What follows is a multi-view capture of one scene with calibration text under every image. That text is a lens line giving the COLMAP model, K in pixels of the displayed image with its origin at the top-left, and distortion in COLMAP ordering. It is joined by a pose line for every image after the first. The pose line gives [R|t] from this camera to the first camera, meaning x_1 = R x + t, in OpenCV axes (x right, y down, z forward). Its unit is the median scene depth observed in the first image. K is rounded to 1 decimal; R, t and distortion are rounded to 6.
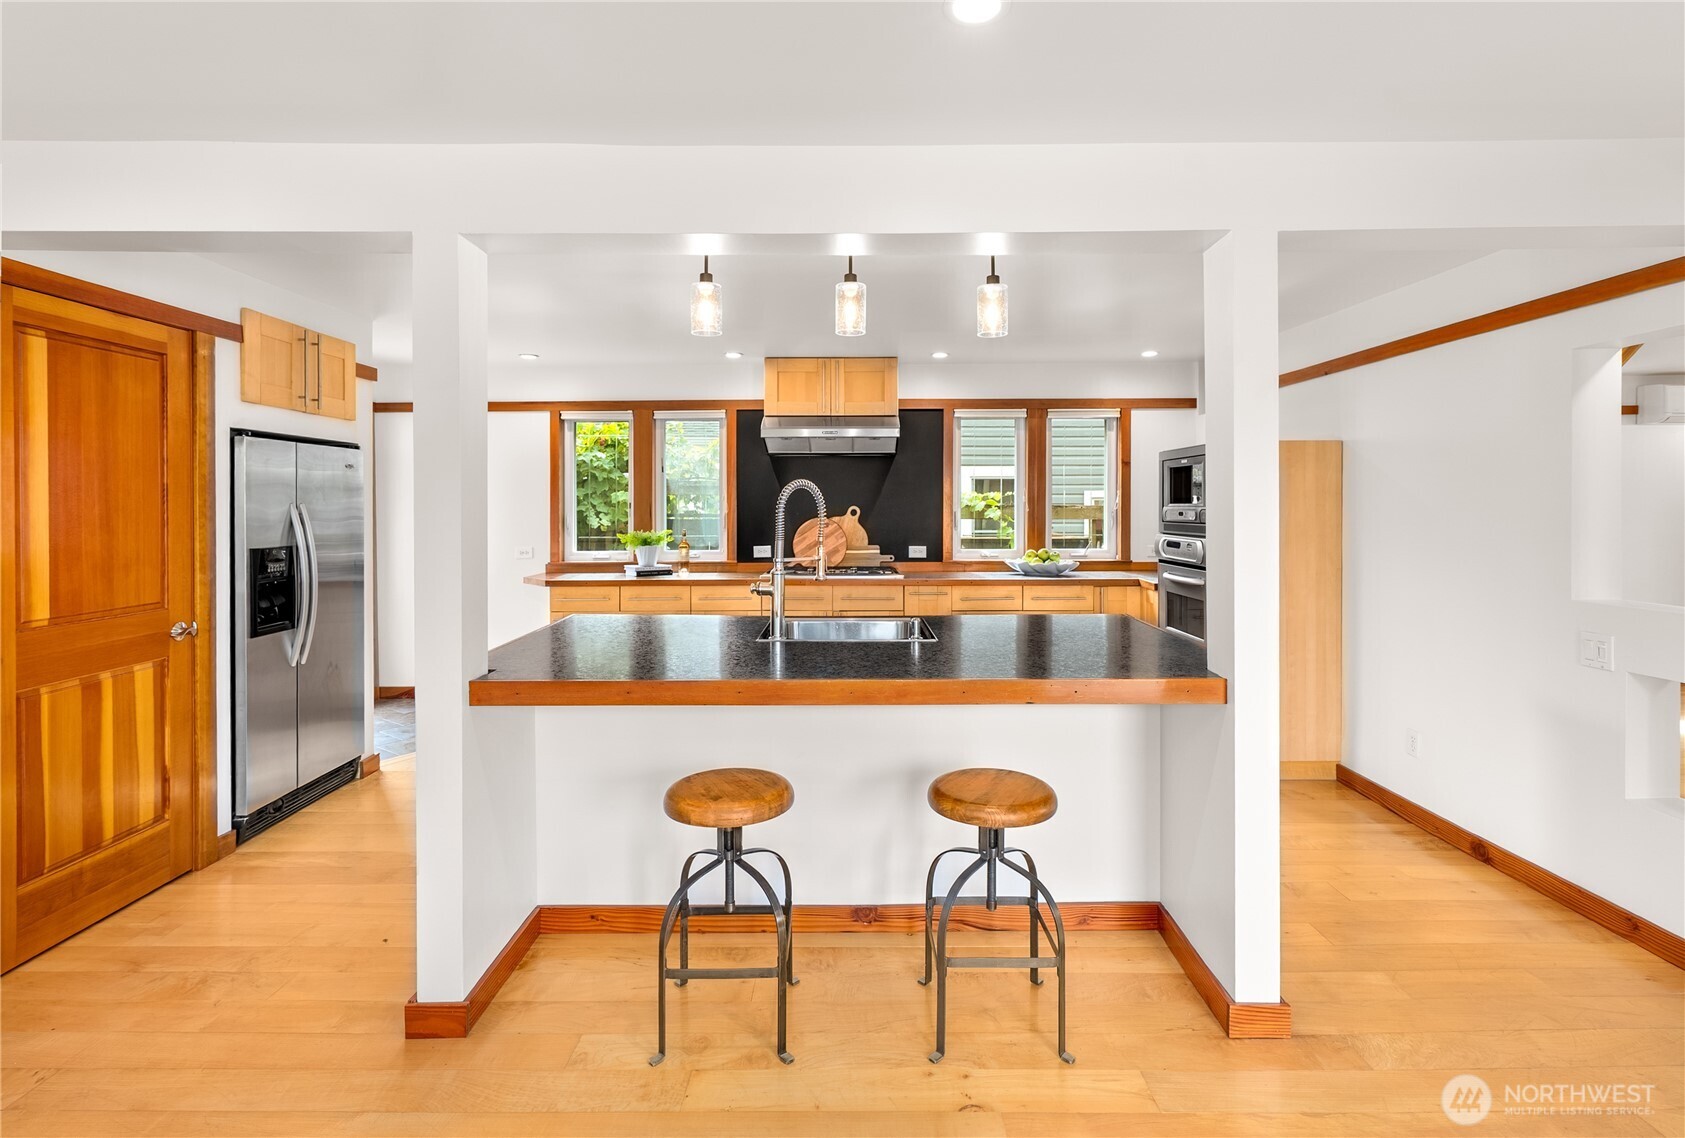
lens RADIAL K [[811.4, 0, 836.4], [0, 811.4, 515.7], [0, 0, 1]] dist [-0.000038, 0.000287]
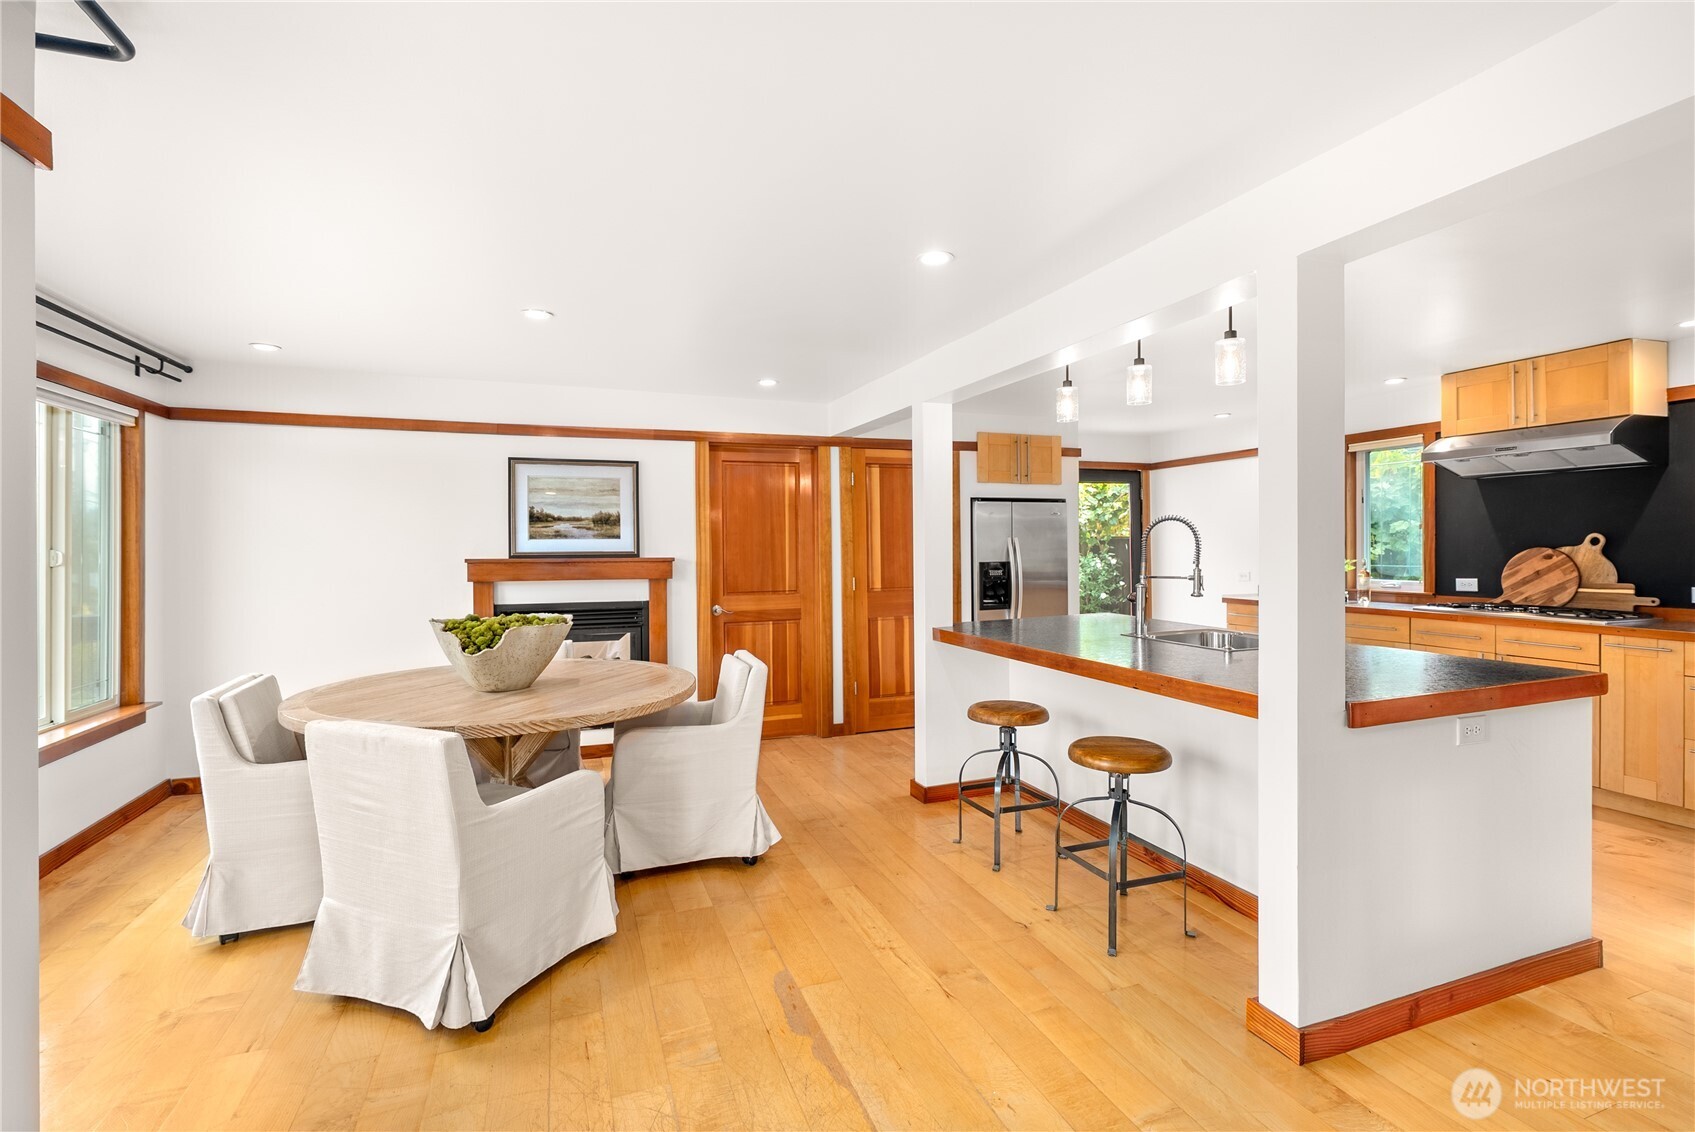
lens RADIAL K [[760.8, 0, 849.0], [0, 760.8, 544.7], [0, 0, 1]] dist [-0.000204, 0.000116]
pose [[0.361991, -0.000144, -0.932182, 0.633108], [-0.002742, 0.999995, -0.001219, 0.003725], [0.932178, 0.002998, 0.361989, 0.077322]]
